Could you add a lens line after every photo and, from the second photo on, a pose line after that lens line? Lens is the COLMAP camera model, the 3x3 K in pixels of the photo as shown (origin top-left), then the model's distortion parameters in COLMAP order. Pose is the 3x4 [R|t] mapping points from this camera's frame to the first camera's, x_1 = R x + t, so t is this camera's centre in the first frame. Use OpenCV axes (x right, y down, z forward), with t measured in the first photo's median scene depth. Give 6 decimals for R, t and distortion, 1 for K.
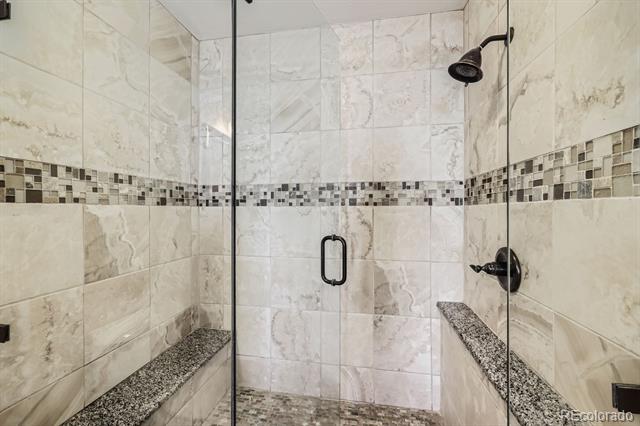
lens RADIAL K [[266.8, 0, 321.4], [0, 266.8, 210.0], [0, 0, 1]] dist [-0.003271, 0.000598]
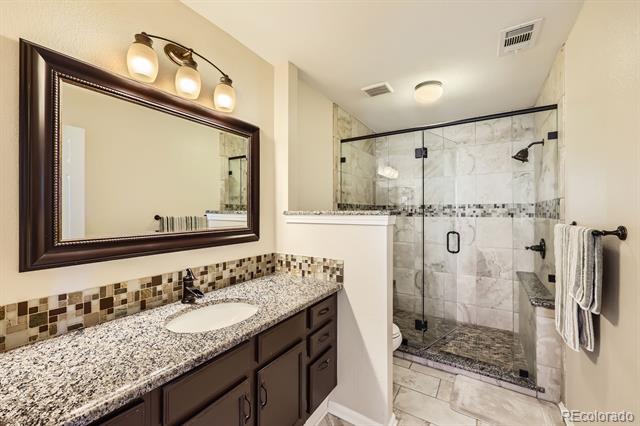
lens RADIAL K [[266.8, 0, 315.6], [0, 266.8, 211.1], [0, 0, 1]] dist [-0.003271, 0.000598]
pose [[0.923690, -0.000114, -0.383140, -0.123171], [-0.002465, 0.999977, -0.006242, -0.042958], [0.383132, 0.006710, 0.923669, -1.137198]]
